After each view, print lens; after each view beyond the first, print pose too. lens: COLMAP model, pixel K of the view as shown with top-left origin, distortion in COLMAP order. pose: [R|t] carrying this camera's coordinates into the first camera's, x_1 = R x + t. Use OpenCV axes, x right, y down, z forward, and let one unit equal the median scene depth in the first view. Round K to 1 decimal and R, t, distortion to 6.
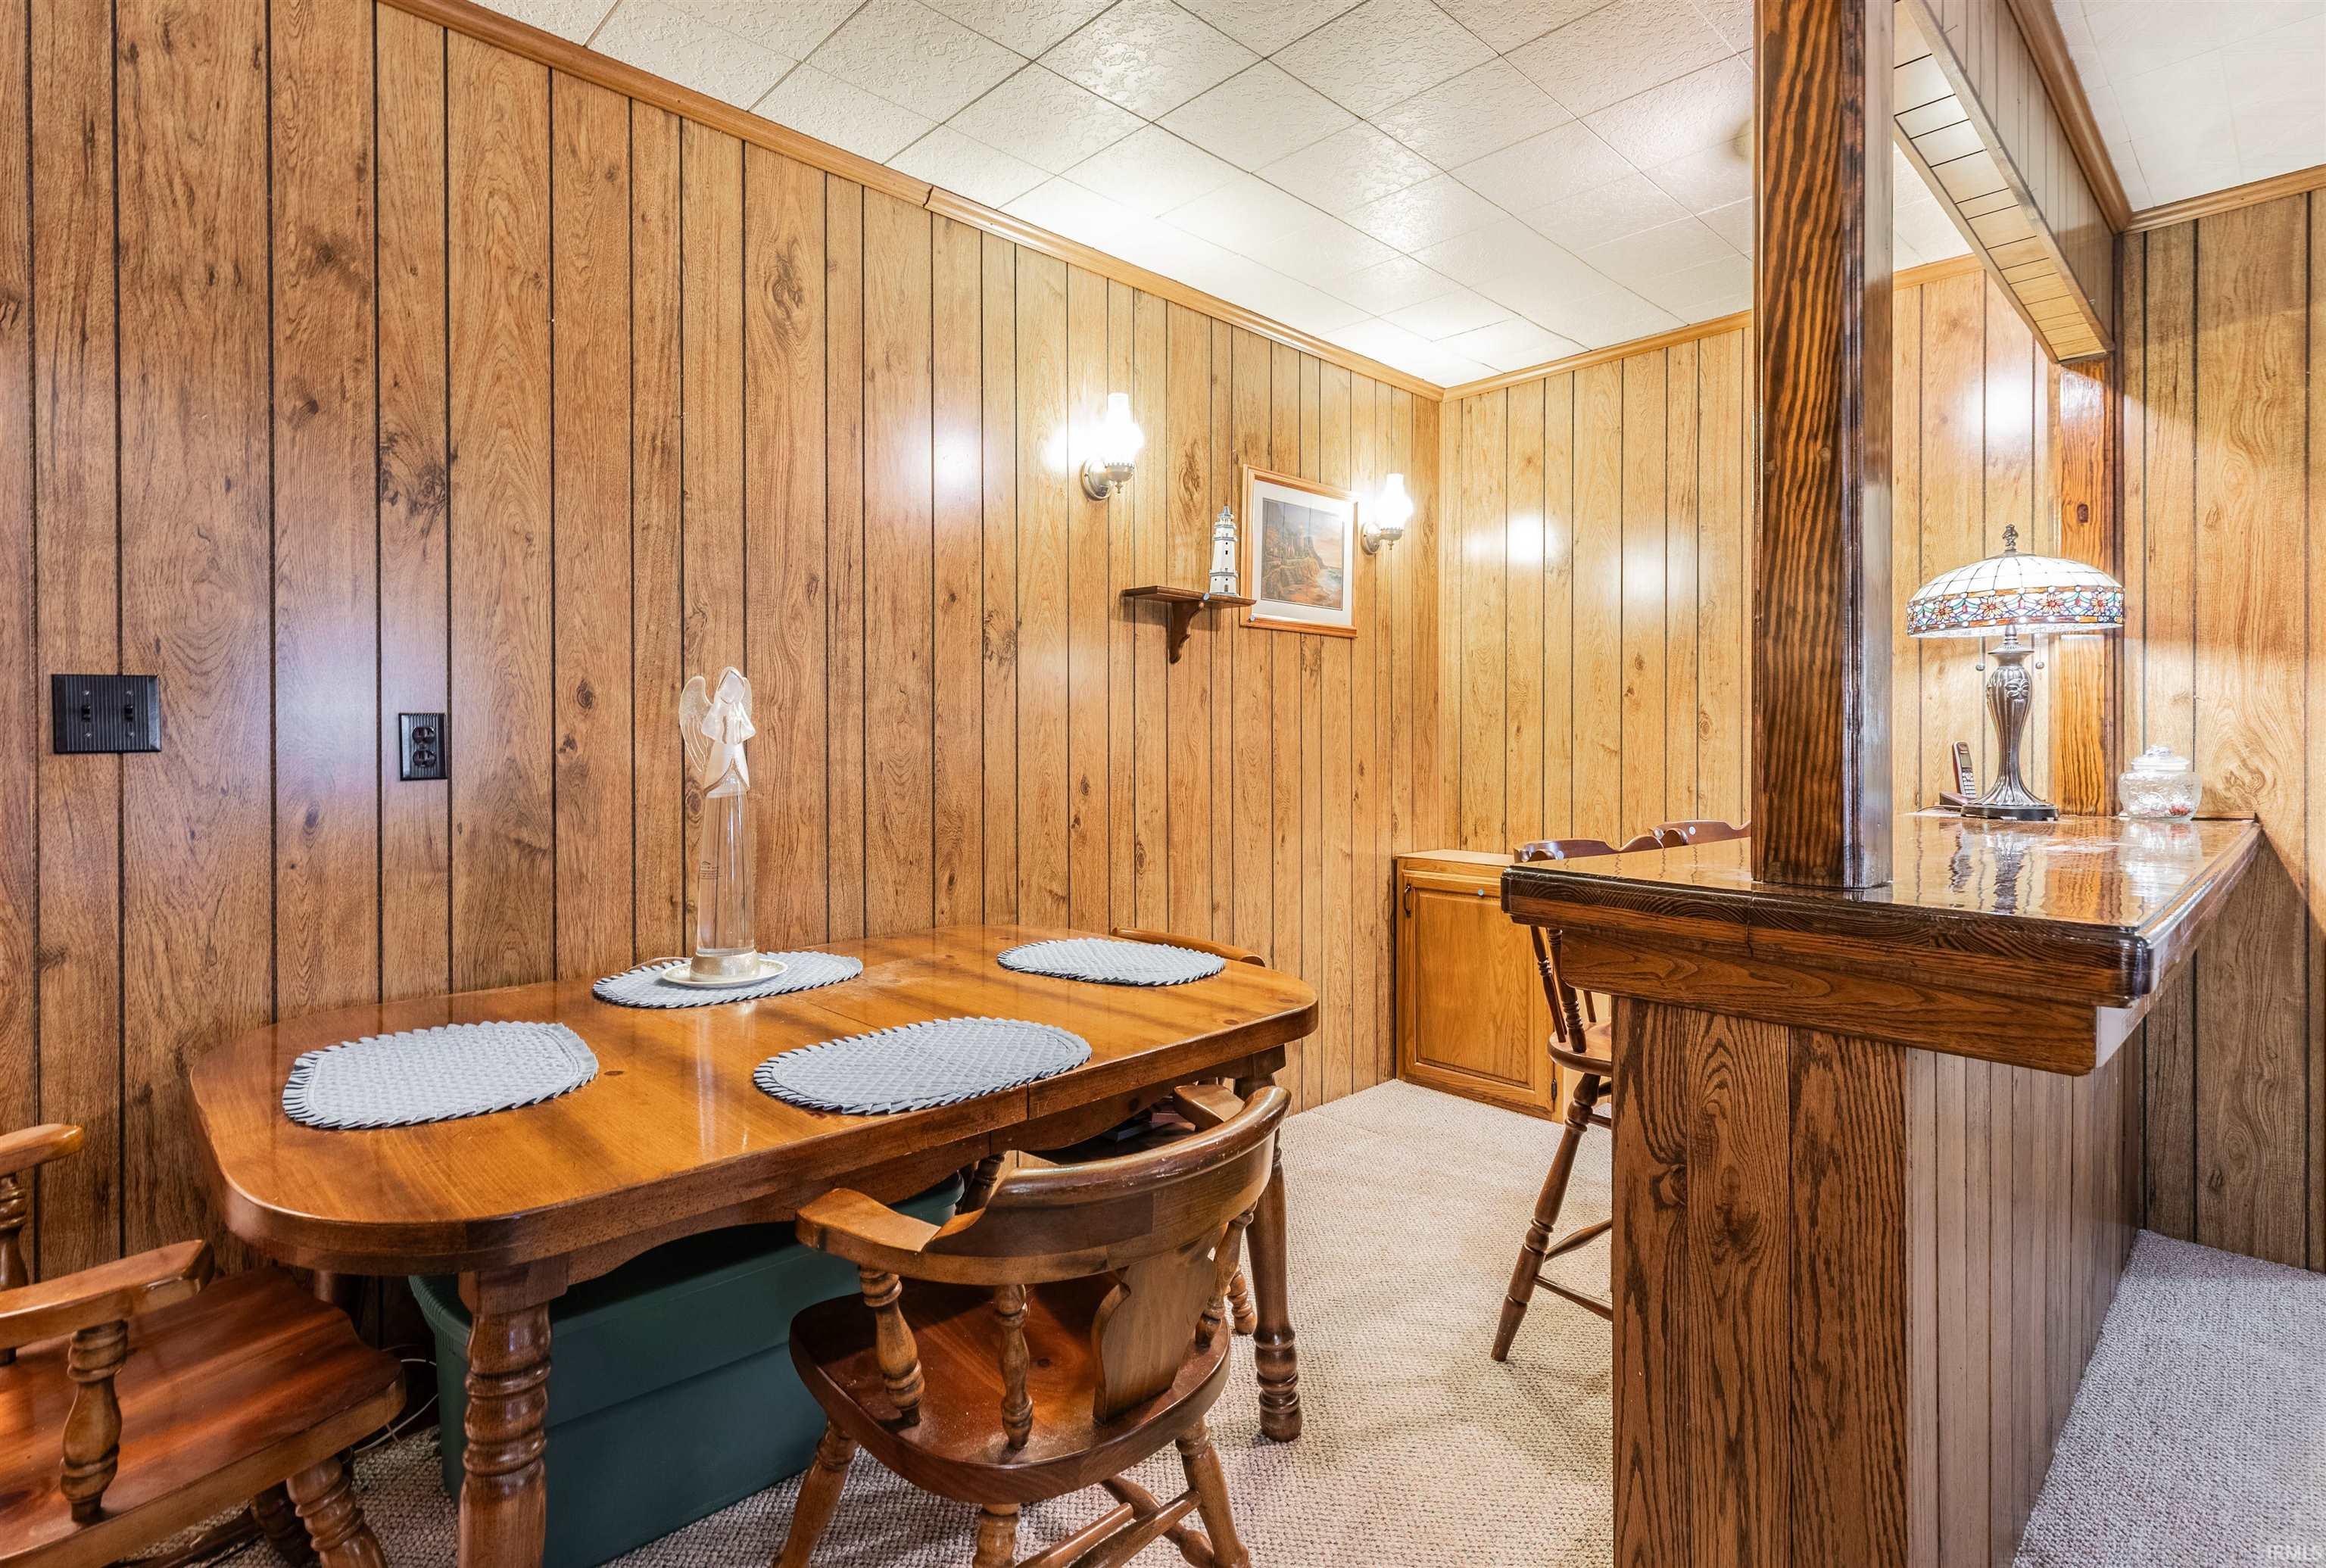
lens RADIAL K [[1170.7, 0, 1150.5], [0, 1170.7, 755.1], [0, 0, 1]] dist [-0.001224, 0.000212]
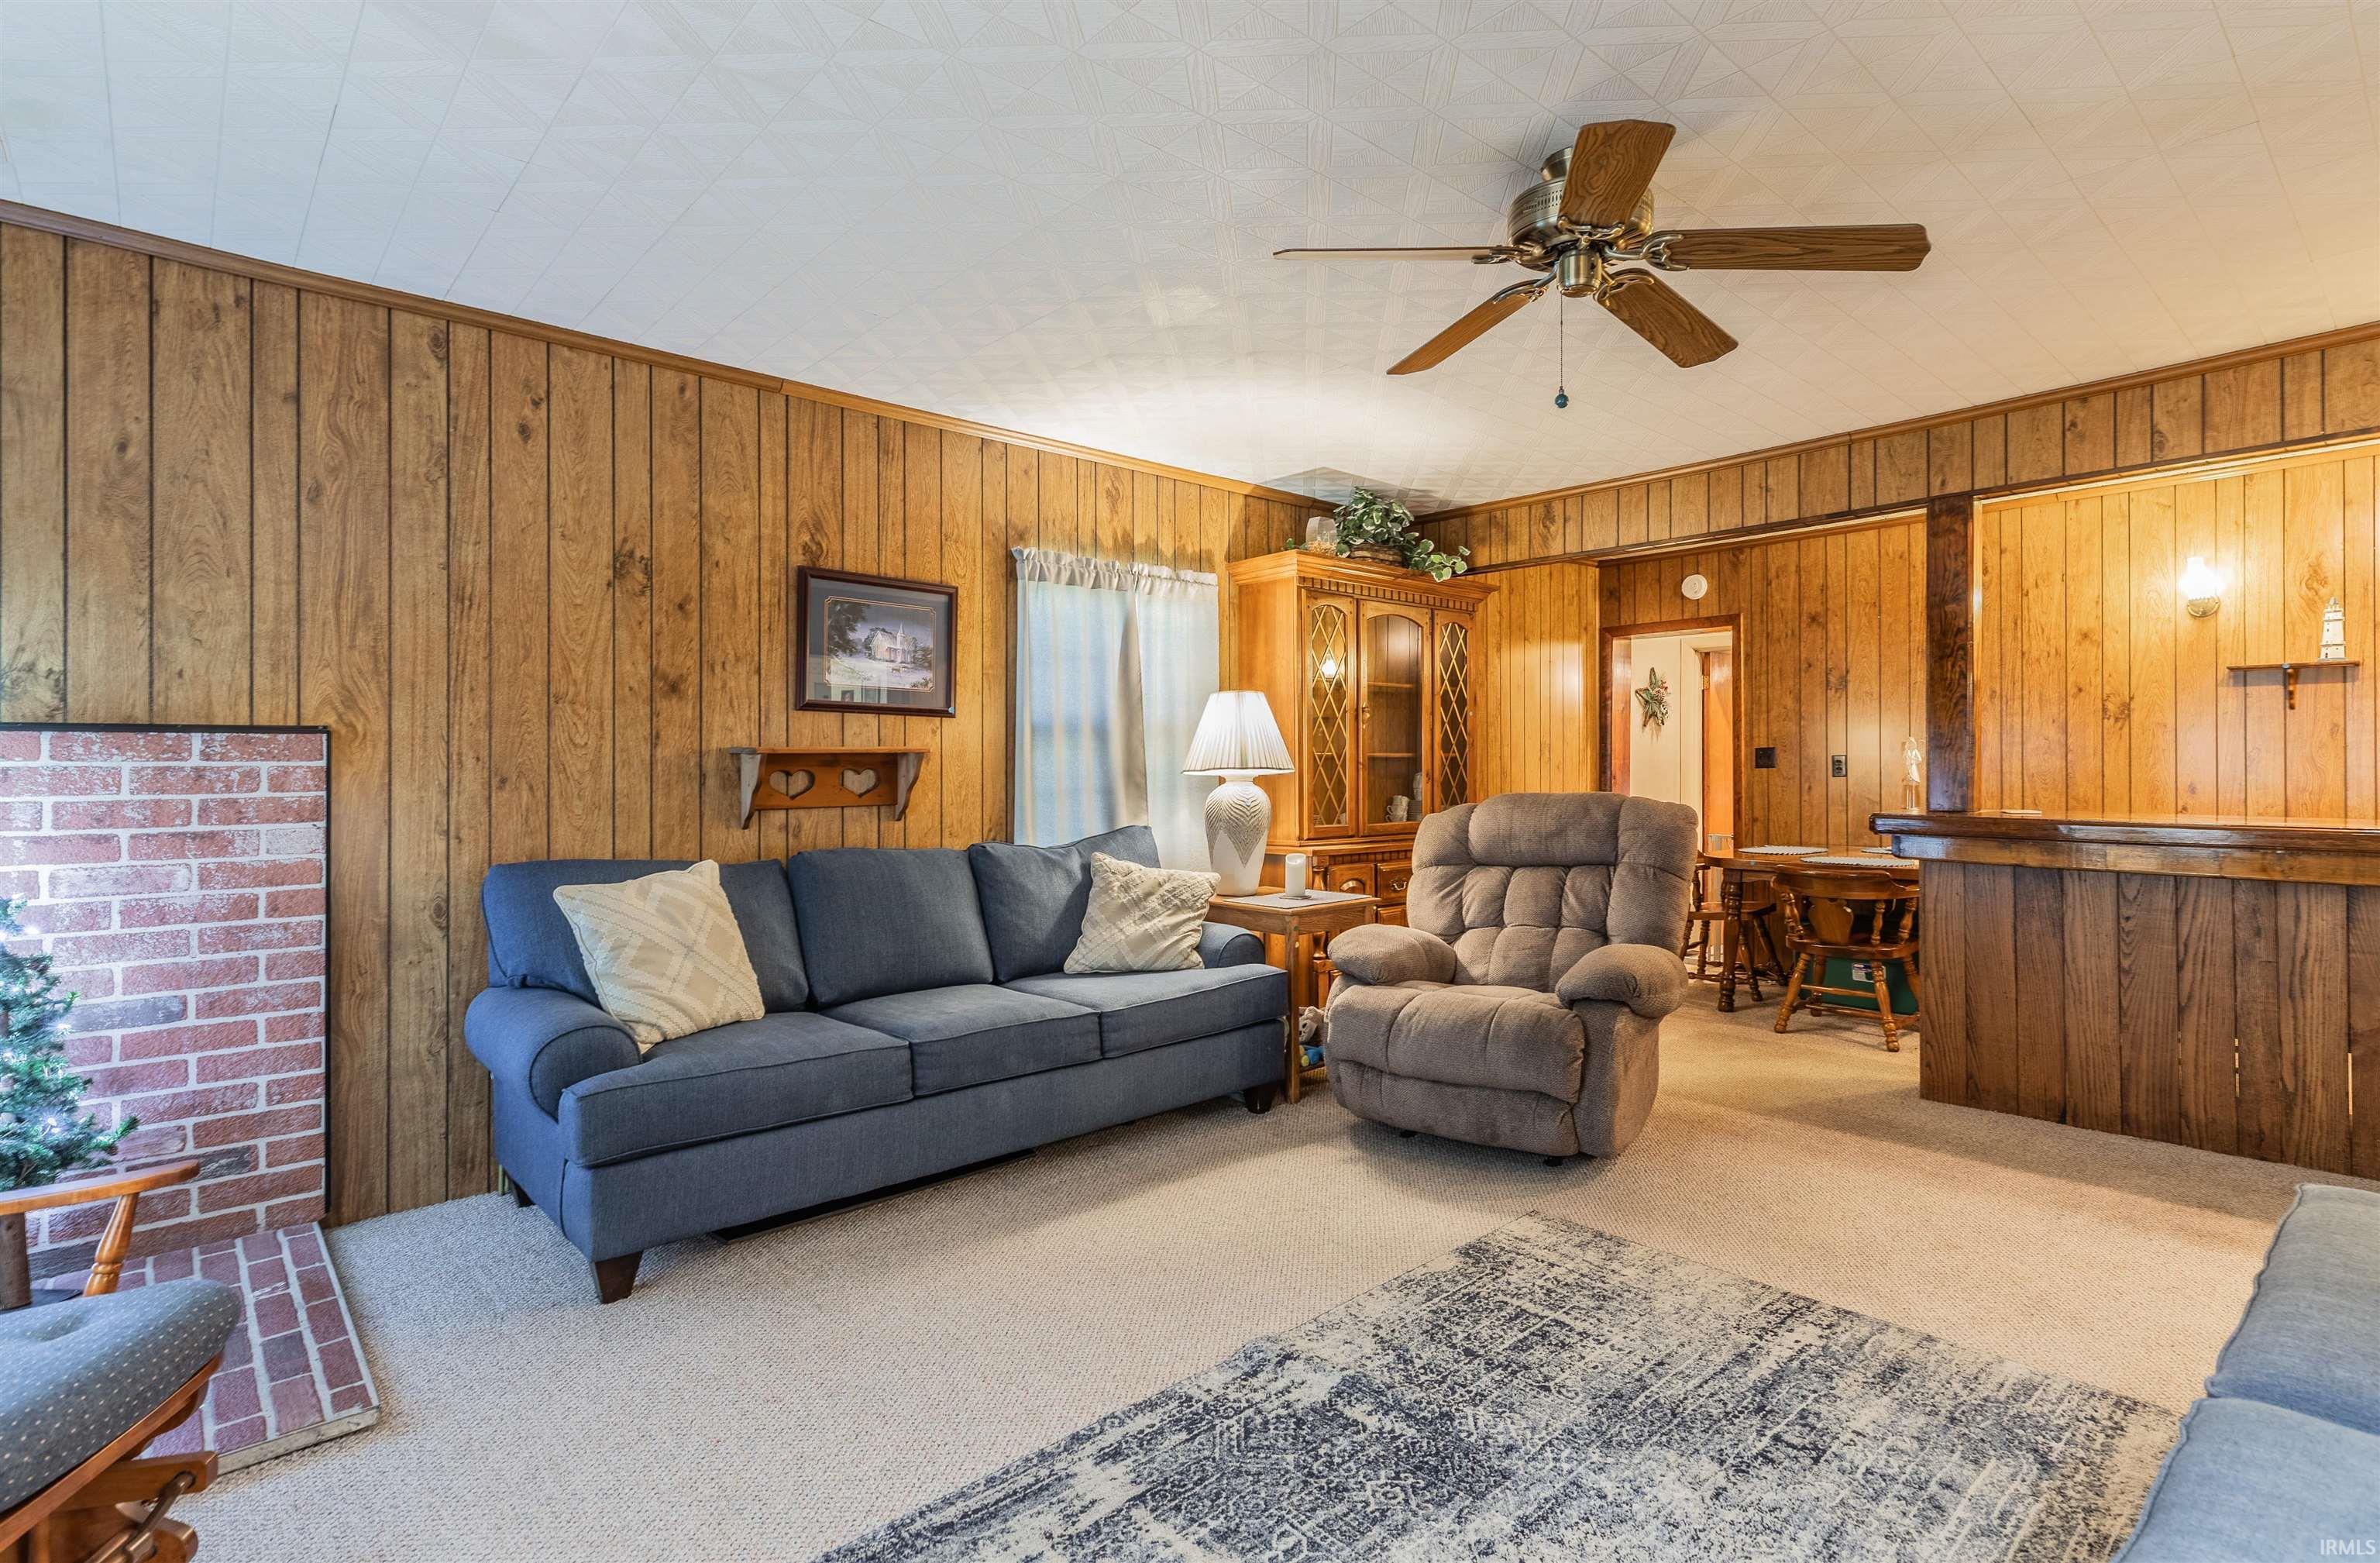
lens RADIAL K [[1180.0, 0, 1314.5], [0, 1180.0, 759.1], [0, 0, 1]] dist [0.005917, 0.000563]
pose [[0.039339, -0.005797, -0.999209, 2.084532], [-0.004855, 0.999970, -0.005993, -0.000136], [0.999214, 0.005087, 0.039310, -0.444152]]
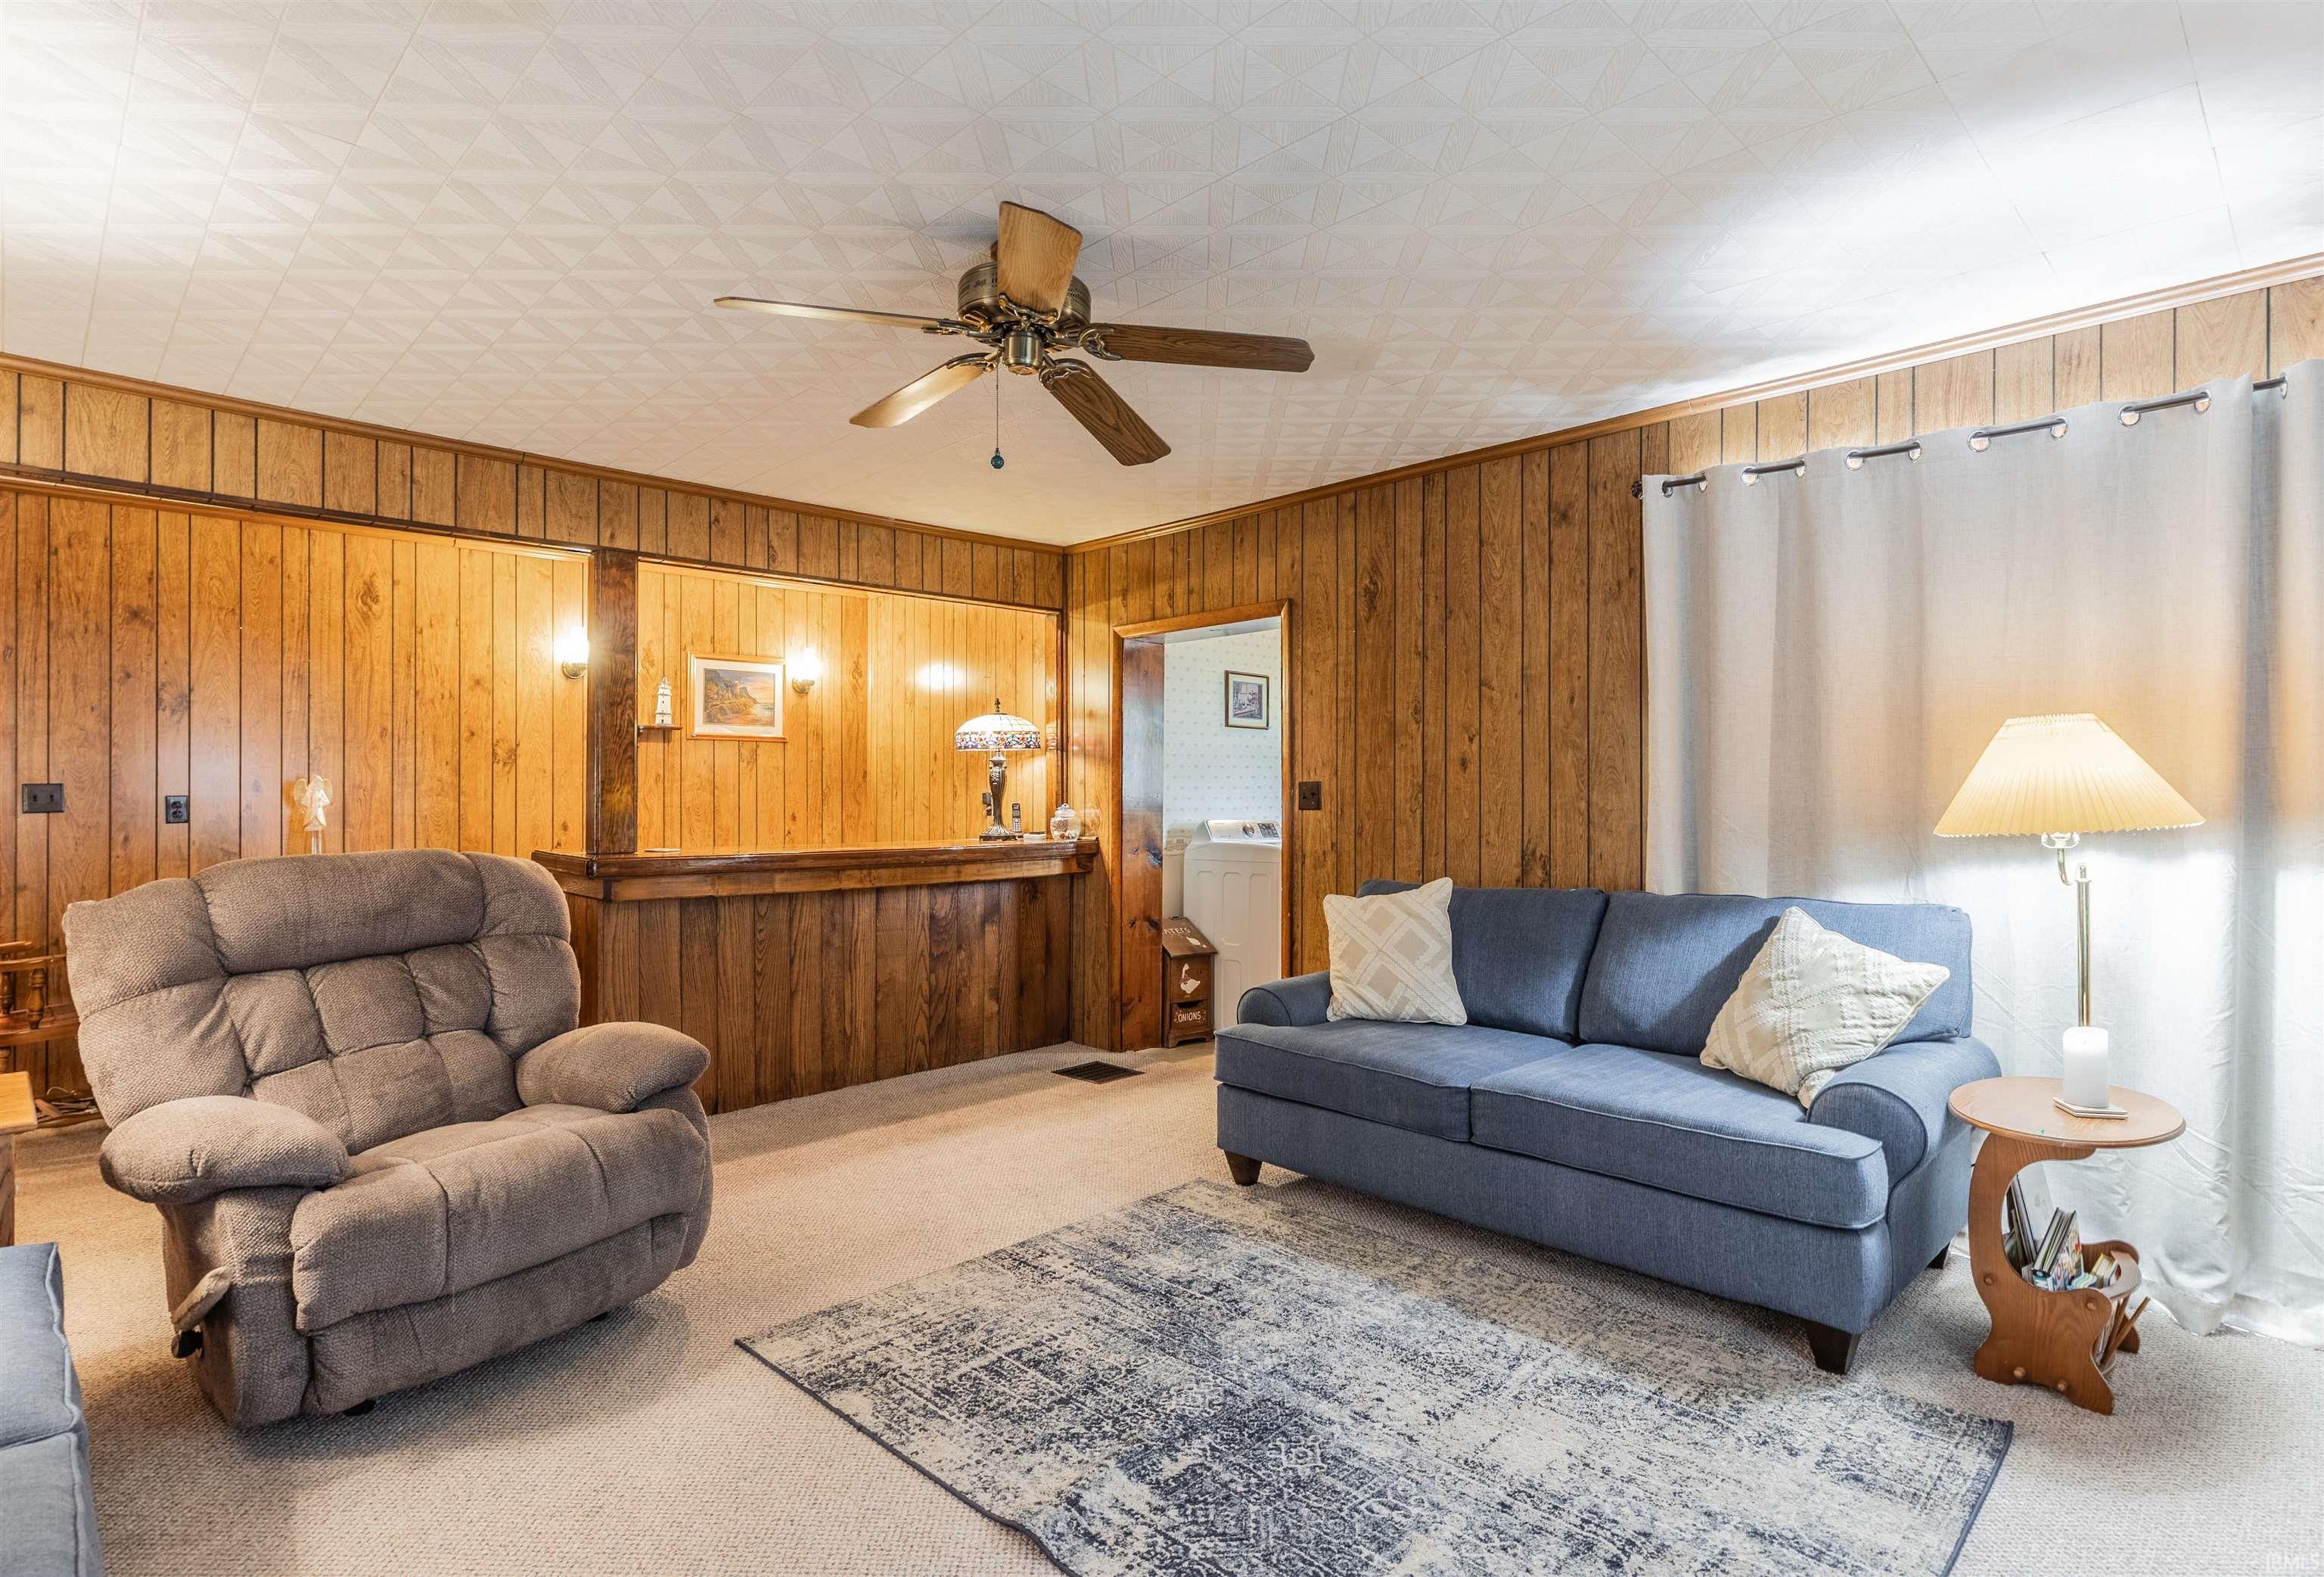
lens RADIAL K [[1168.1, 0, 1162.0], [0, 1168.1, 788.5], [0, 0, 1]] dist [0.000203, 0.000271]
pose [[0.999154, -0.001345, 0.041105, 1.122261], [0.001905, 0.999906, -0.013586, -0.011522], [-0.041083, 0.013652, 0.999062, -1.281348]]
